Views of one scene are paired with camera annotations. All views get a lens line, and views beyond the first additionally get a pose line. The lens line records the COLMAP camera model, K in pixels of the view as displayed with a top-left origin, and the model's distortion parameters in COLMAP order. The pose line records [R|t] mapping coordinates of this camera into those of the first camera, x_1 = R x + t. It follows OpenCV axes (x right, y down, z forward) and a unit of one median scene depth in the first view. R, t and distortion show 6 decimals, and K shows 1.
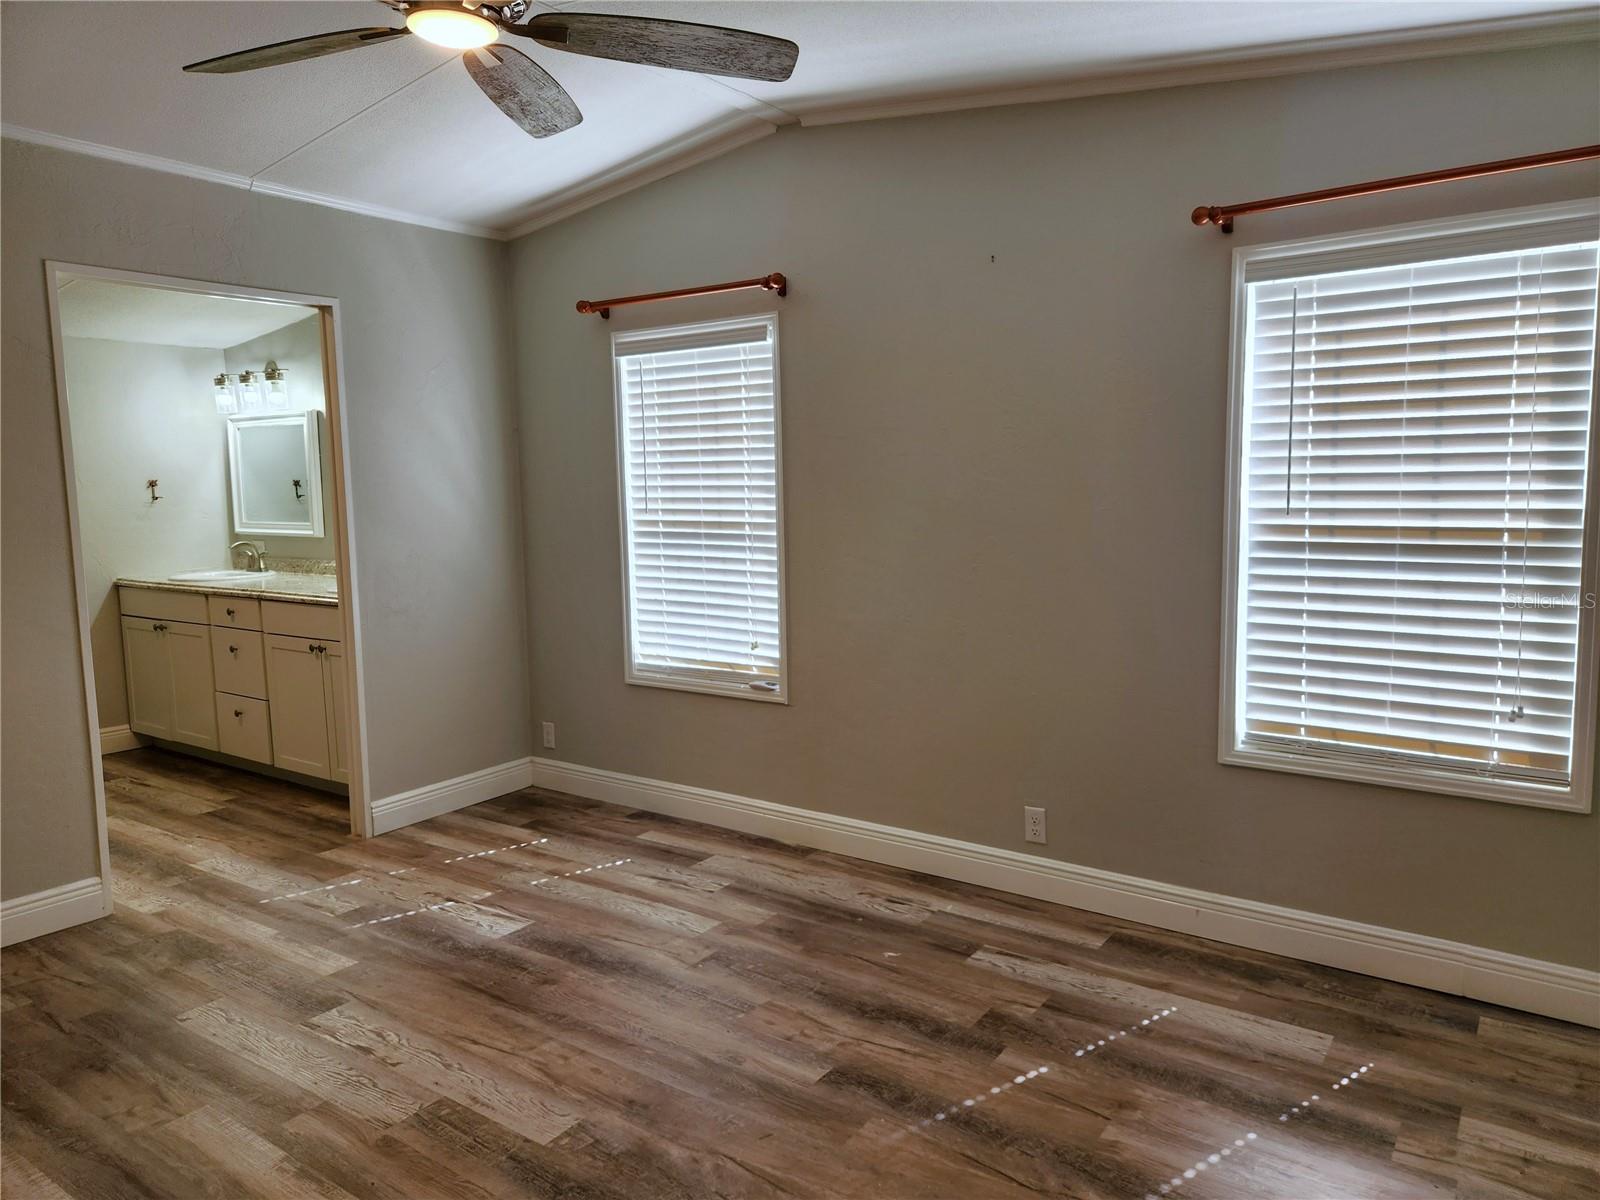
lens RADIAL K [[1064.3, 0, 813.3], [0, 1064.3, 594.3], [0, 0, 1]] dist [0.072025, -0.067469]
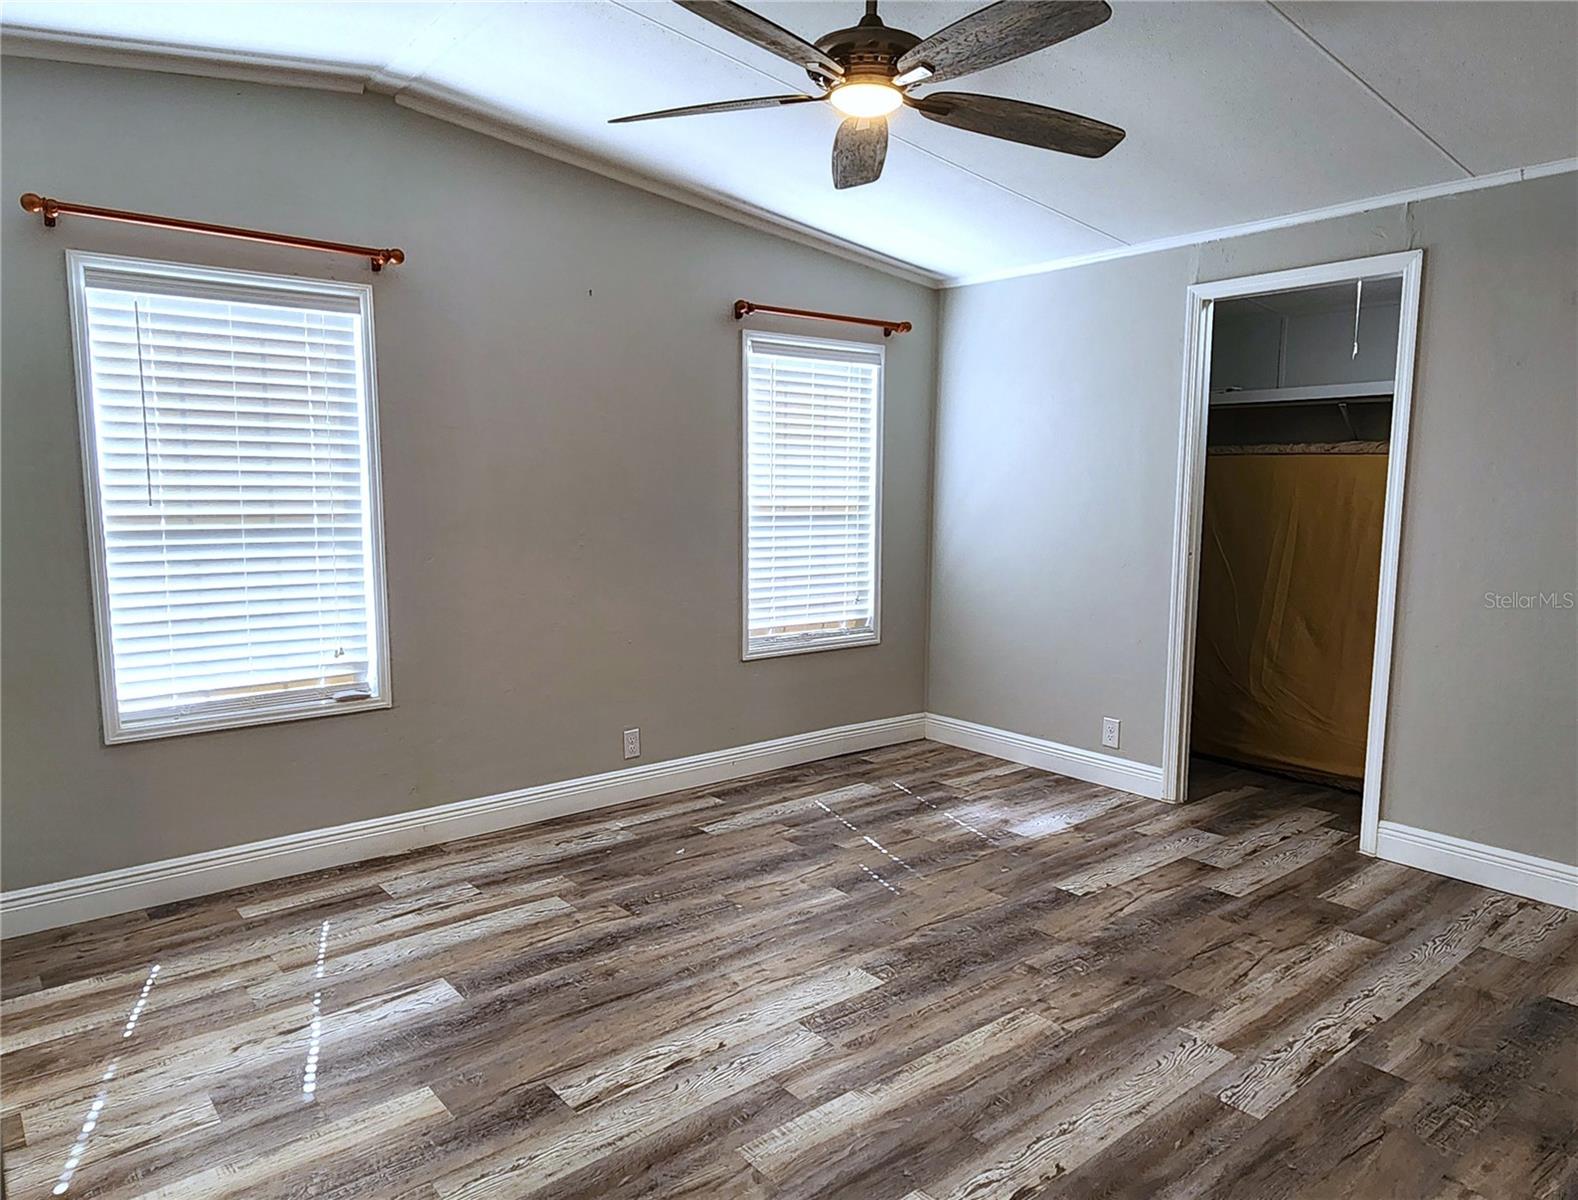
lens RADIAL K [[1011.1, 0, 789.0], [0, 1011.1, 600.0], [0, 0, 1]] dist [0.000931, 0.001442]
pose [[0.281656, -0.097854, 0.954513, -0.922962], [0.091123, 0.993018, 0.074913, -0.030079], [-0.955179, 0.065879, 0.288606, 0.484711]]
